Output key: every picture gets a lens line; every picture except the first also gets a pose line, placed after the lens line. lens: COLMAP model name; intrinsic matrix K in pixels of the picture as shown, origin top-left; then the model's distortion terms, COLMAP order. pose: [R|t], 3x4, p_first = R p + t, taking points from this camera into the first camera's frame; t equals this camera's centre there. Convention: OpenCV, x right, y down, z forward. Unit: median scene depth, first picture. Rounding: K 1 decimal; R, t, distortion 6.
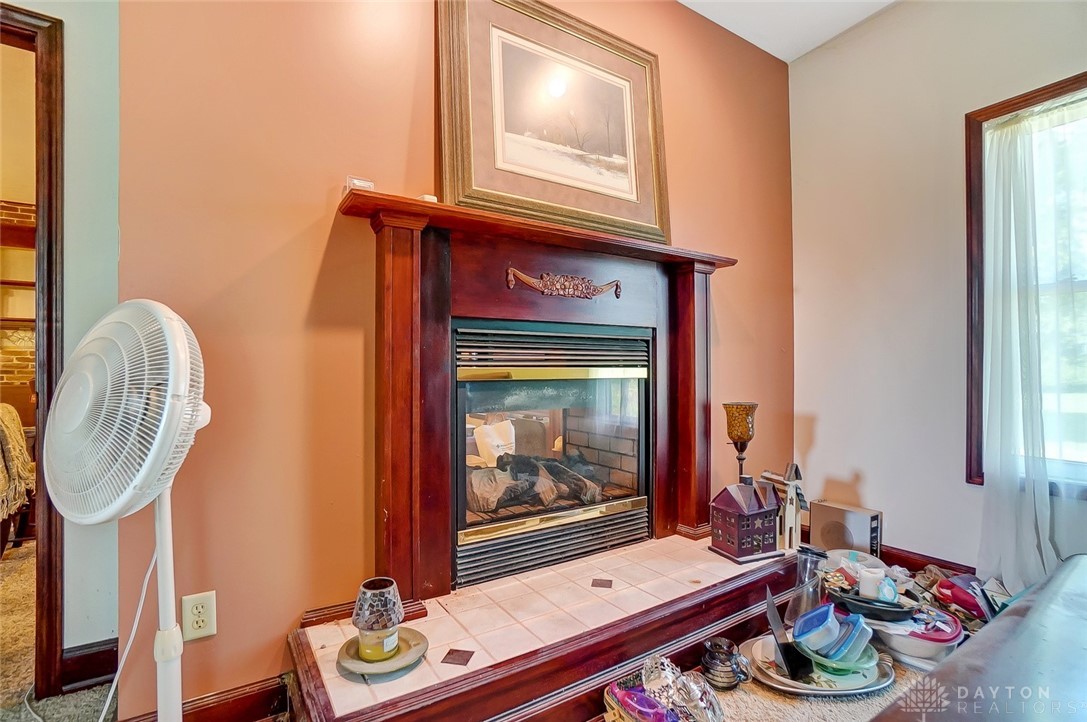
lens RADIAL K [[480.1, 0, 536.6], [0, 480.1, 358.9], [0, 0, 1]] dist [-0.070953, 0.022800]
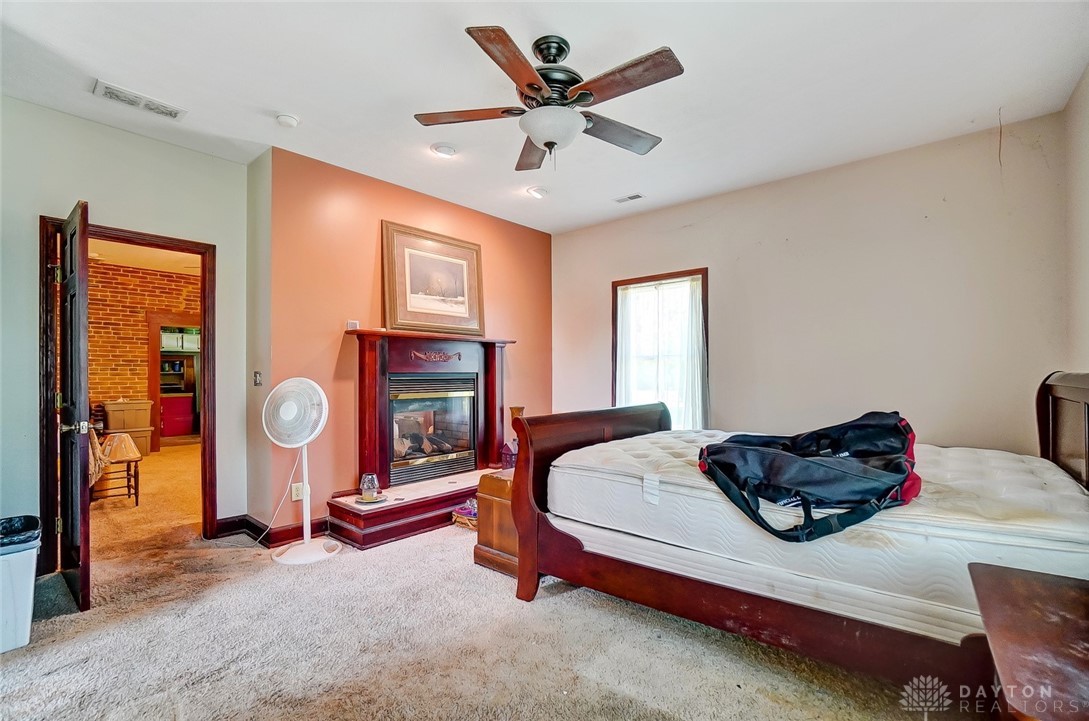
lens RADIAL K [[479.0, 0, 546.6], [0, 479.0, 373.0], [0, 0, 1]] dist [-0.033488, 0.000163]
pose [[0.953893, -0.000518, 0.300146, -0.114492], [-0.005724, 0.999785, 0.019918, -0.117093], [-0.300092, -0.020718, 0.953685, -1.257738]]
